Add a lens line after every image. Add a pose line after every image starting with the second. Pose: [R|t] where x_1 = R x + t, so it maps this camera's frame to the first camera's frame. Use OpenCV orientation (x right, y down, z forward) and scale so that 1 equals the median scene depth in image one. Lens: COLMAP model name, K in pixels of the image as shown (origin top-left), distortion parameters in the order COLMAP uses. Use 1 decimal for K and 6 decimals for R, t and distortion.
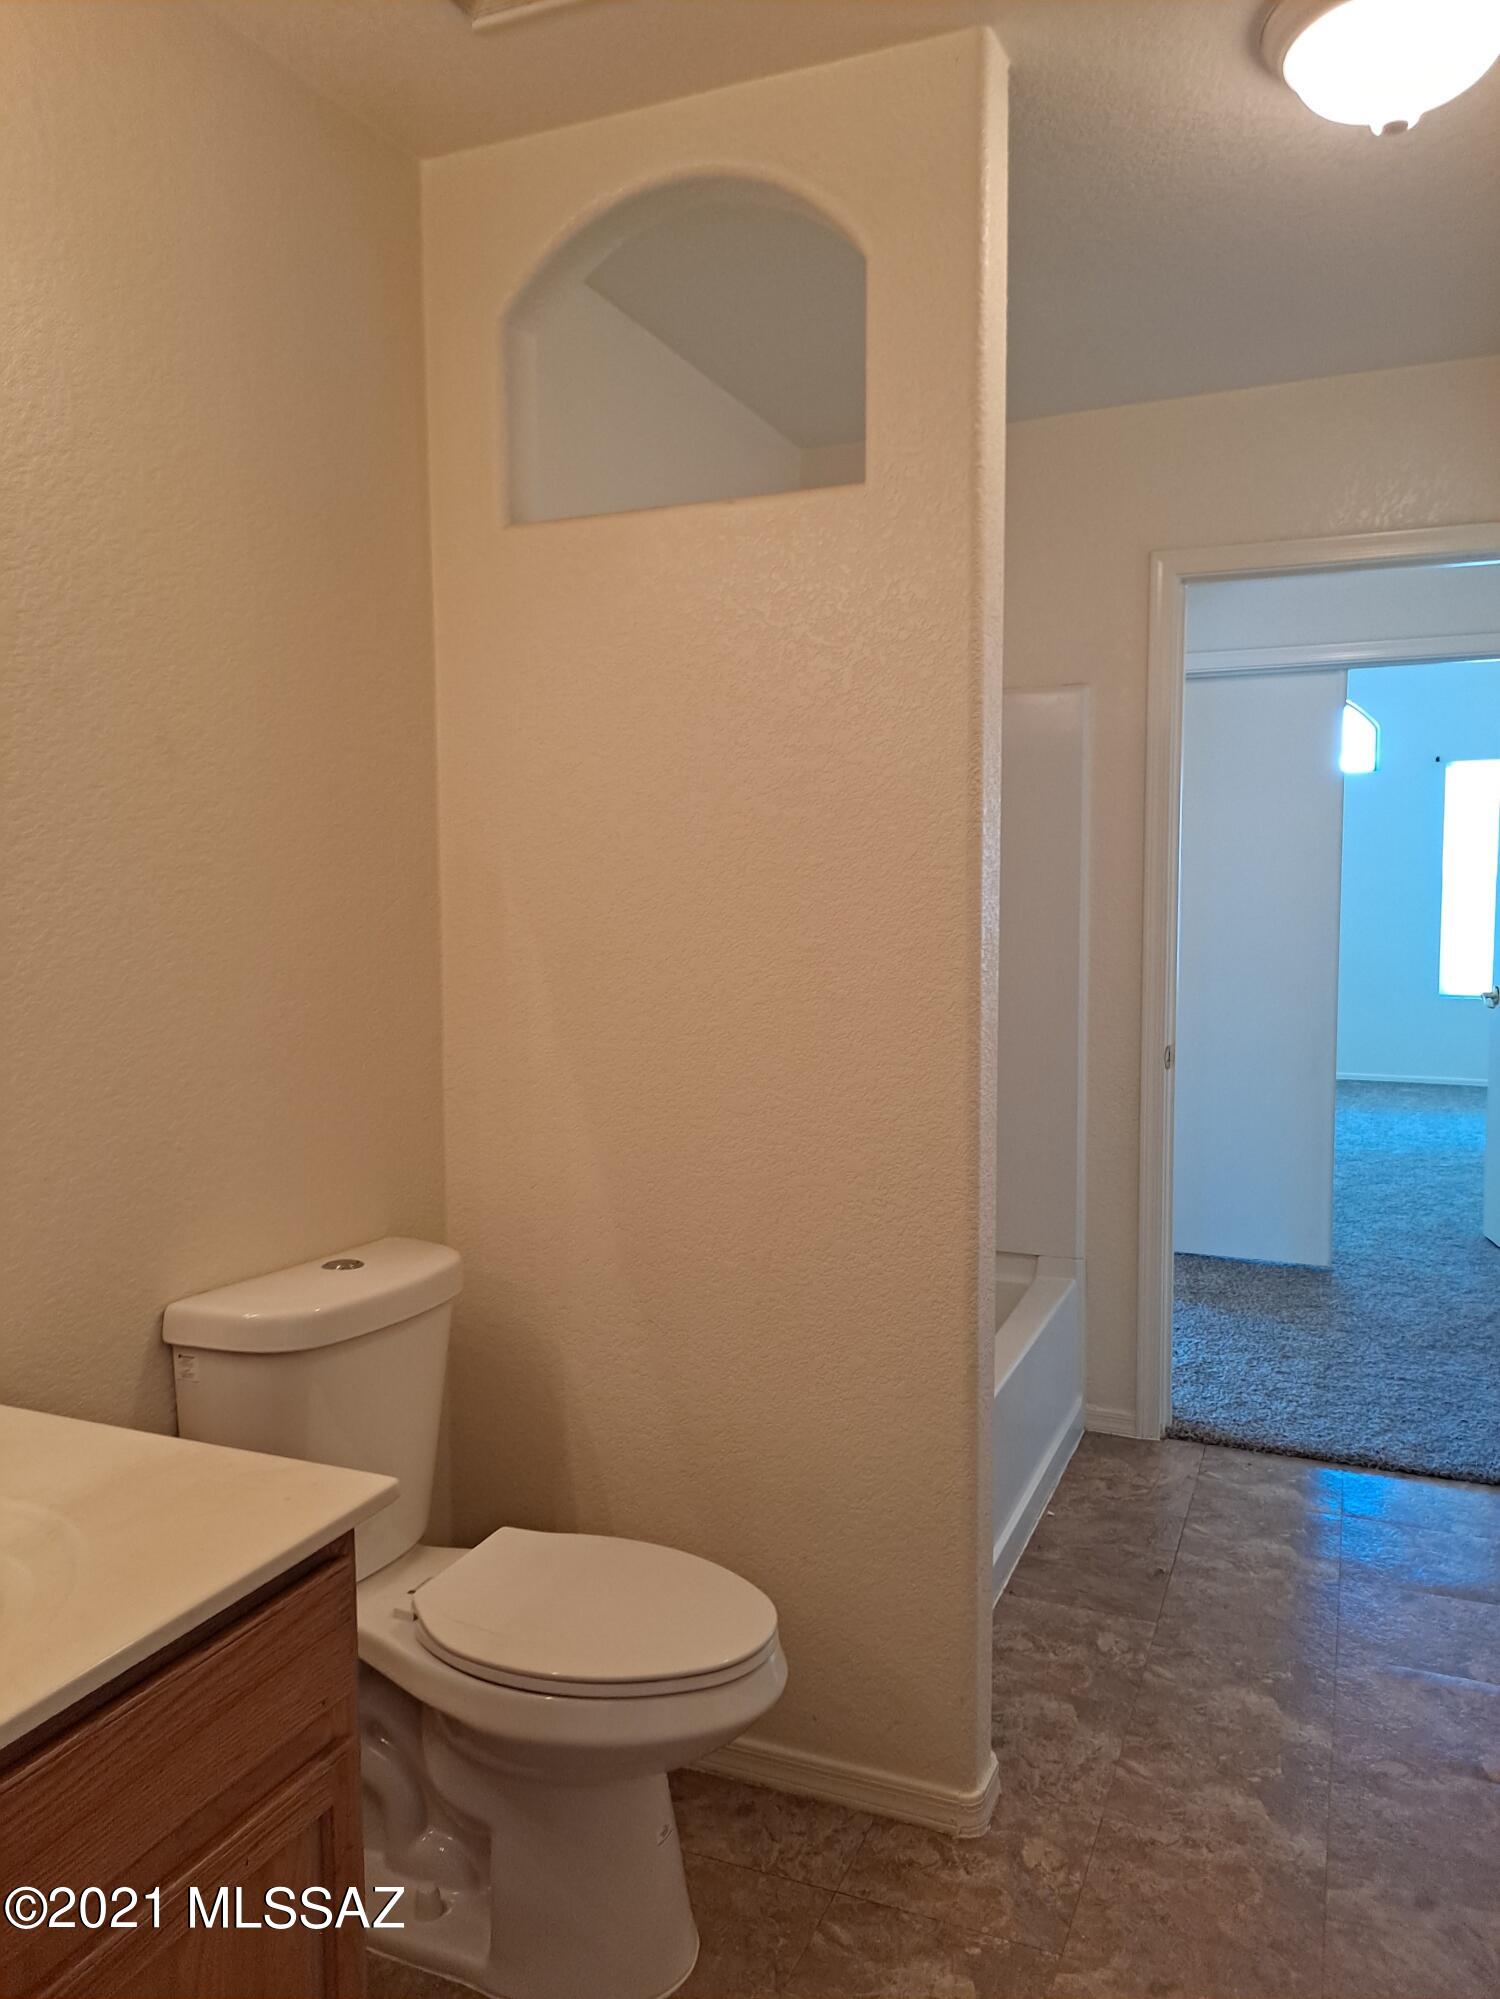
lens RADIAL K [[1464.1, 0, 734.5], [0, 1464.1, 986.6], [0, 0, 1]] dist [0.046037, -0.056140]
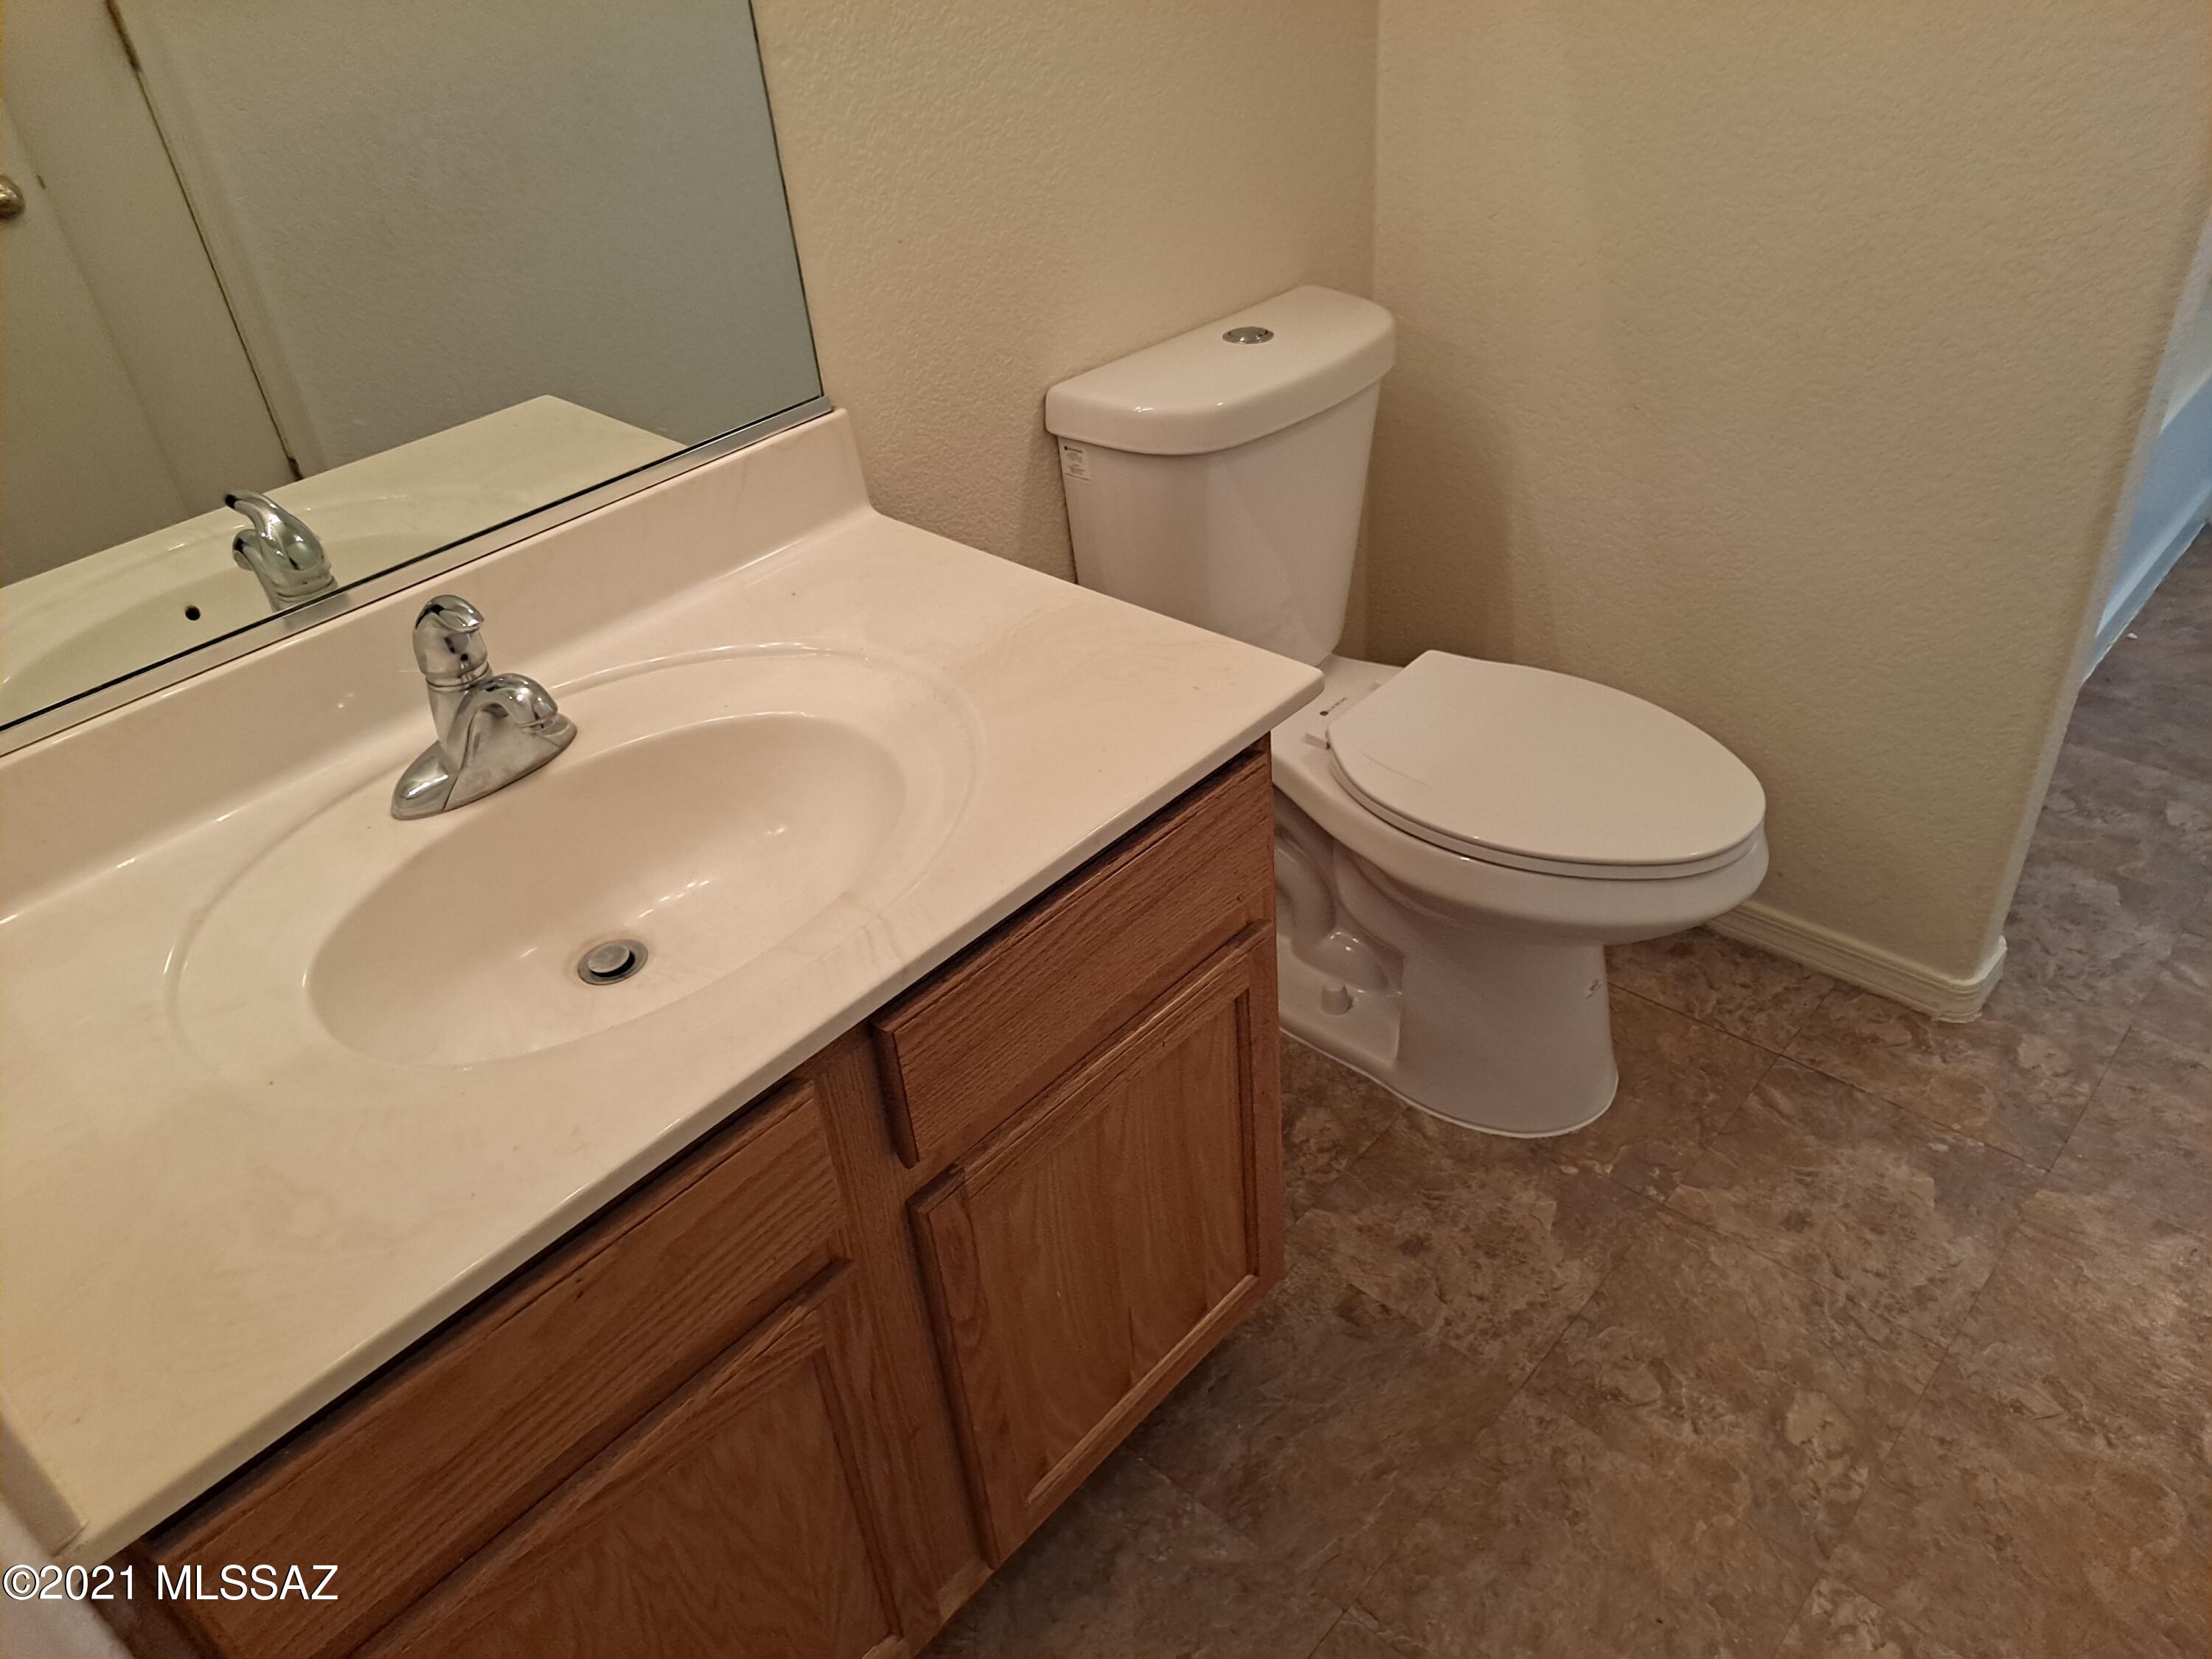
lens RADIAL K [[1620.1, 0, 1096.5], [0, 1620.1, 834.2], [0, 0, 1]] dist [0.046037, -0.056140]
pose [[0.944969, 0.128780, -0.300748, -0.043992], [0.050244, 0.851237, 0.522370, -0.049284], [0.323279, -0.508735, 0.797922, 0.129783]]
